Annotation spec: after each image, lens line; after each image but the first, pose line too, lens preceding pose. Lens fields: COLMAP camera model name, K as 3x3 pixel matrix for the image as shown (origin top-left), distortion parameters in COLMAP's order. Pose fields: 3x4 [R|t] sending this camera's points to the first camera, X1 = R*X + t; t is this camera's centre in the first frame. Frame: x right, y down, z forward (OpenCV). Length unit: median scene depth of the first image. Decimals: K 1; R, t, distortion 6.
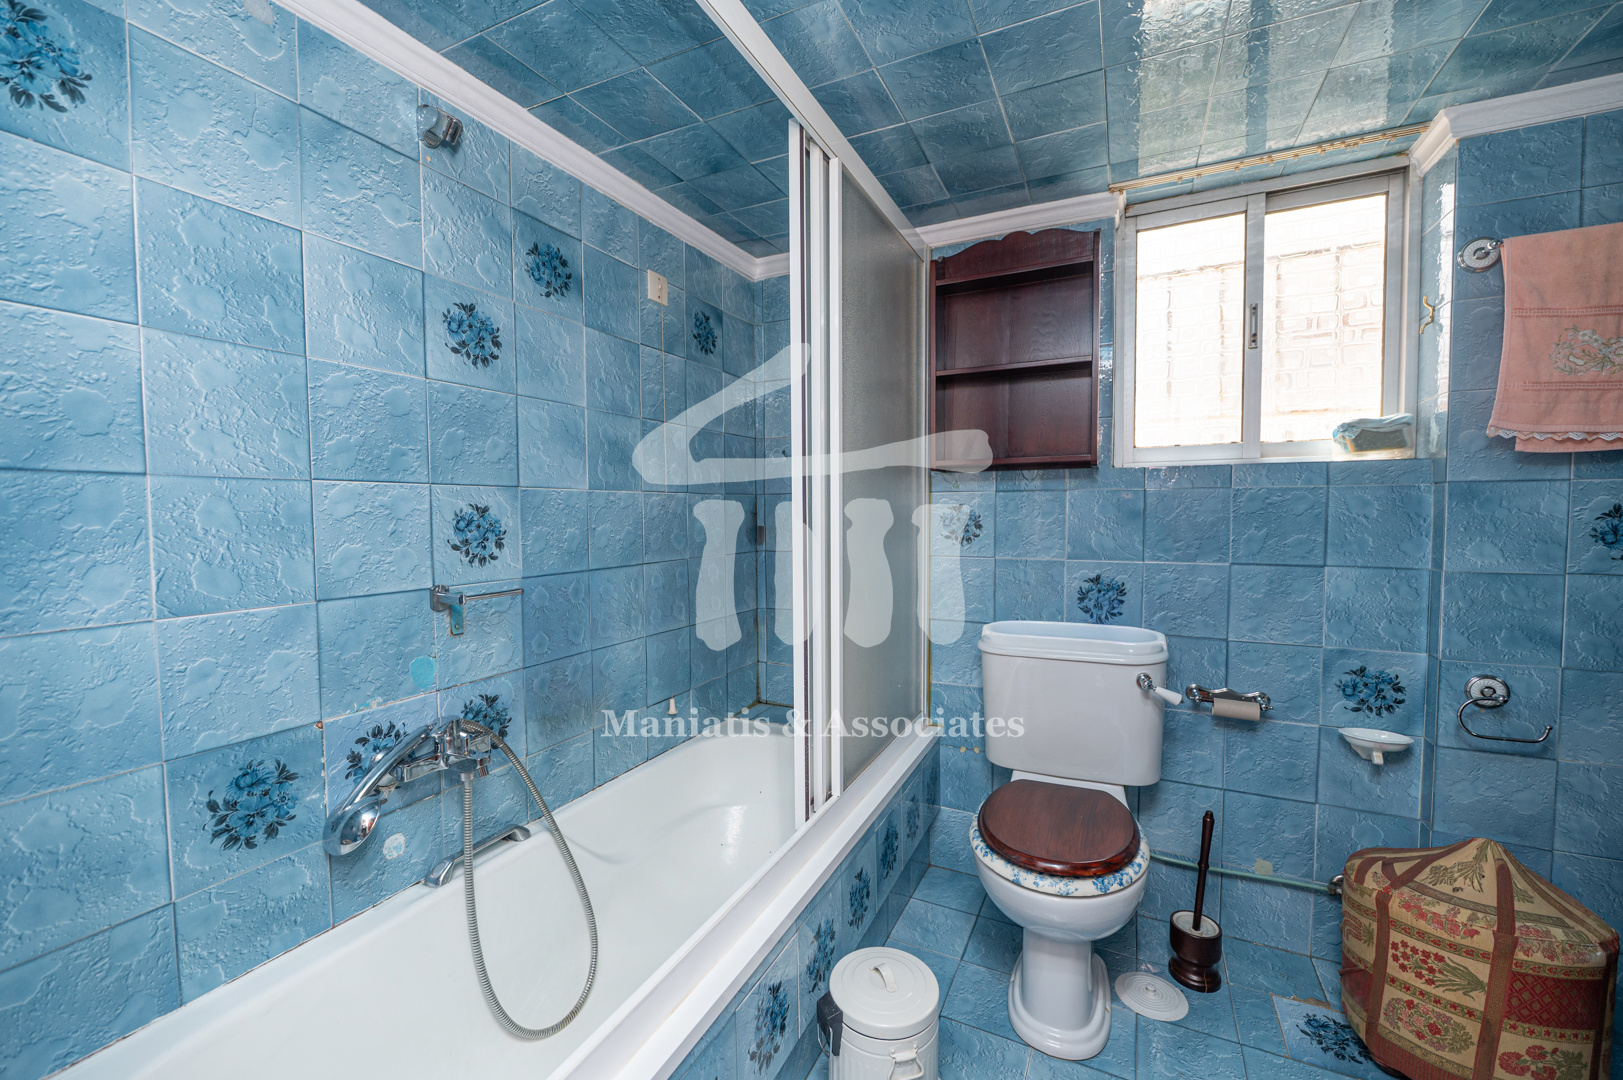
lens RADIAL K [[656.6, 0, 804.2], [0, 656.6, 540.6], [0, 0, 1]] dist [-0.002073, -0.000916]
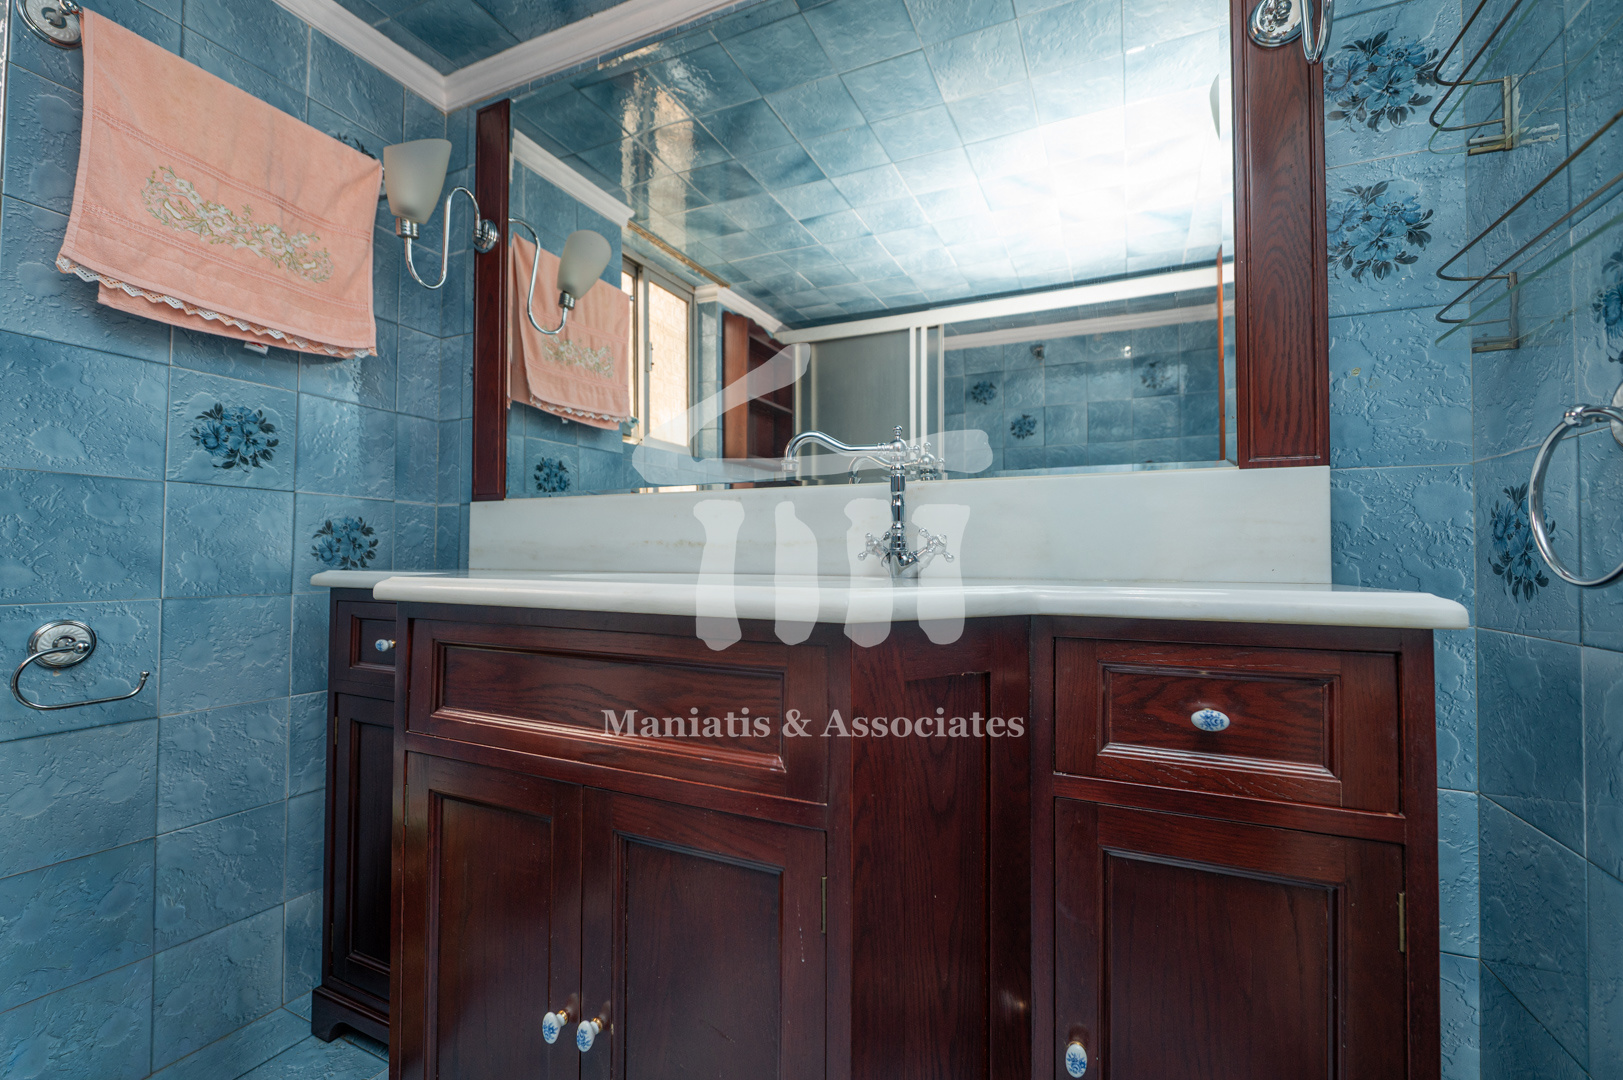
lens RADIAL K [[656.6, 0, 805.3], [0, 656.6, 541.0], [0, 0, 1]] dist [-0.002073, -0.000916]
pose [[-0.033982, 0.036920, 0.998740, 0.322648], [0.041750, 0.998498, -0.035490, 0.183639], [-0.998550, 0.040491, -0.035473, 0.233653]]
